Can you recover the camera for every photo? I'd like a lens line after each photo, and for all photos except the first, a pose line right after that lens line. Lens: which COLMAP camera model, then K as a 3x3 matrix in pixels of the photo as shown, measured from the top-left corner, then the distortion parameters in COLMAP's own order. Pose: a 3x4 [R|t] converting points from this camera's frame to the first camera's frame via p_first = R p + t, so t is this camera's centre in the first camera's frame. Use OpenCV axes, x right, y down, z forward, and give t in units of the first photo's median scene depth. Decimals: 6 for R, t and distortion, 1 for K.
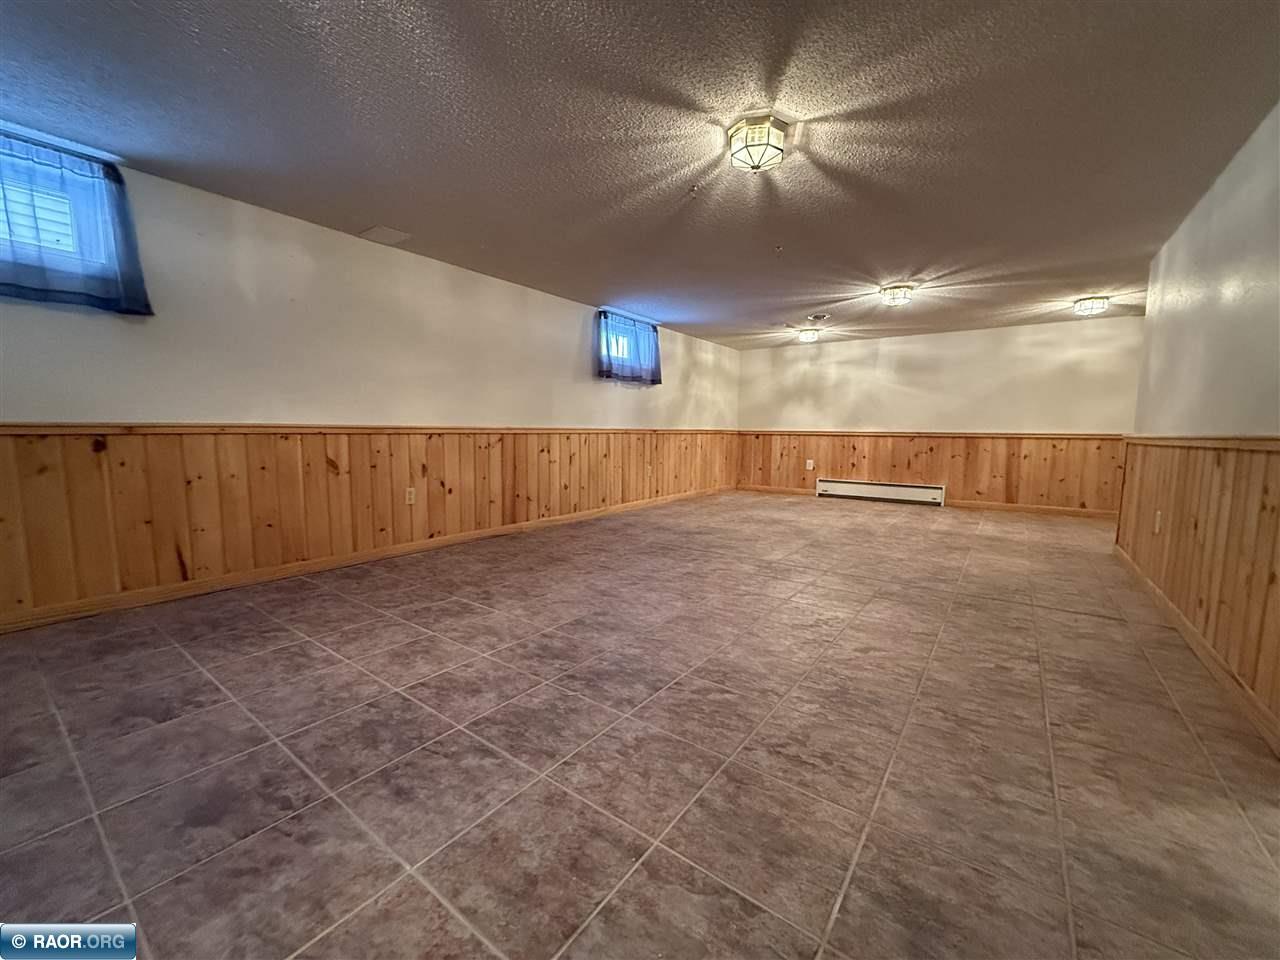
lens RADIAL K [[509.9, 0, 639.1], [0, 509.9, 480.6], [0, 0, 1]] dist [-0.001247, -0.000117]
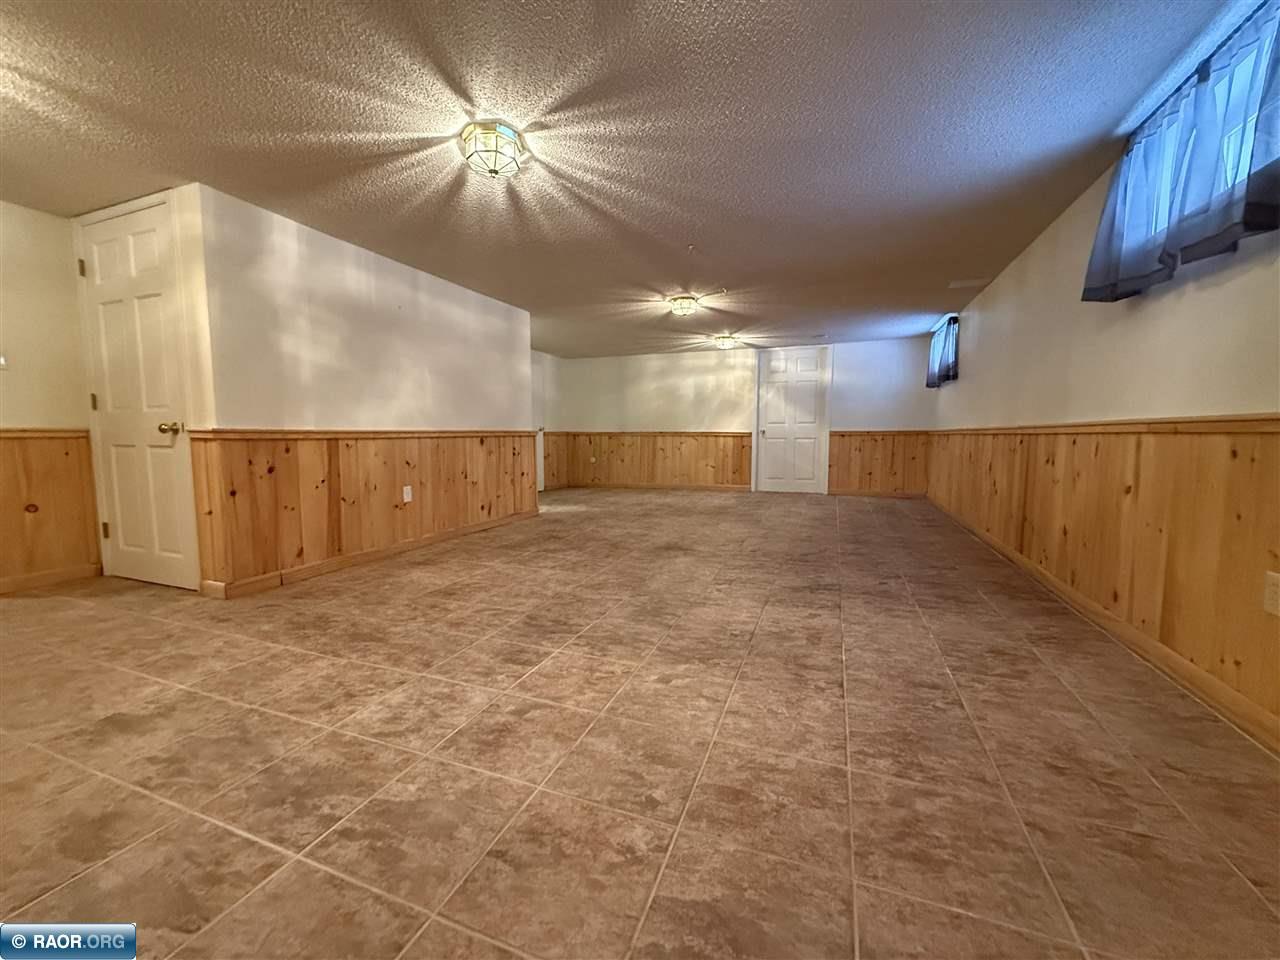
lens RADIAL K [[509.9, 0, 639.6], [0, 509.9, 476.8], [0, 0, 1]] dist [-0.001247, -0.000117]
pose [[-0.963436, 0.014932, -0.267522, 0.852852], [-0.033300, 0.984032, 0.174847, -0.239945], [0.265861, 0.177362, -0.947555, 2.641610]]
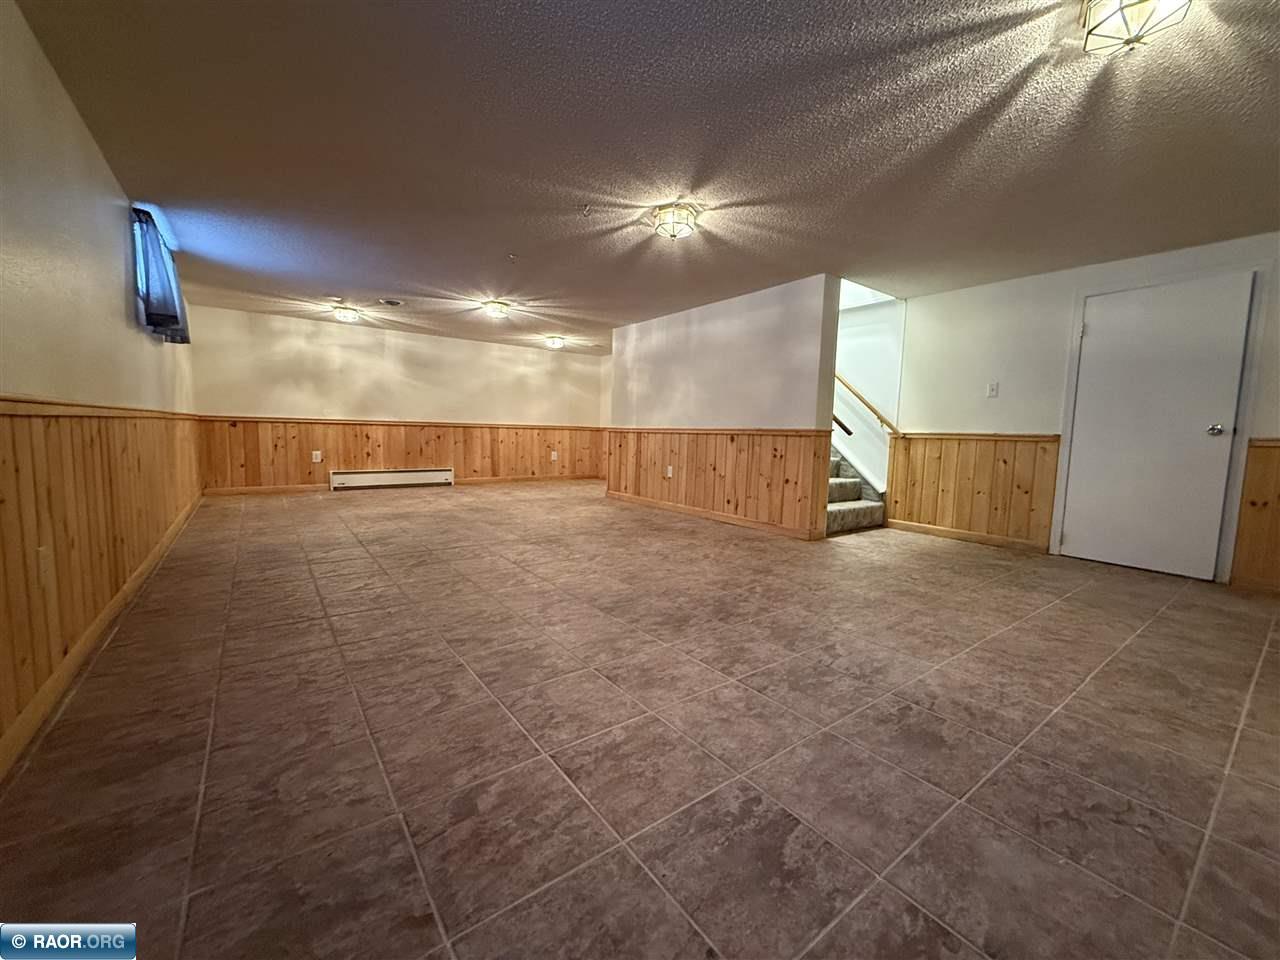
lens RADIAL K [[509.9, 0, 636.4], [0, 509.9, 481.2], [0, 0, 1]] dist [-0.001247, -0.000117]
pose [[0.295087, -0.096615, 0.950573, -0.978631], [0.072109, 0.994289, 0.078674, -0.051266], [-0.952745, 0.045329, 0.300369, 0.577826]]
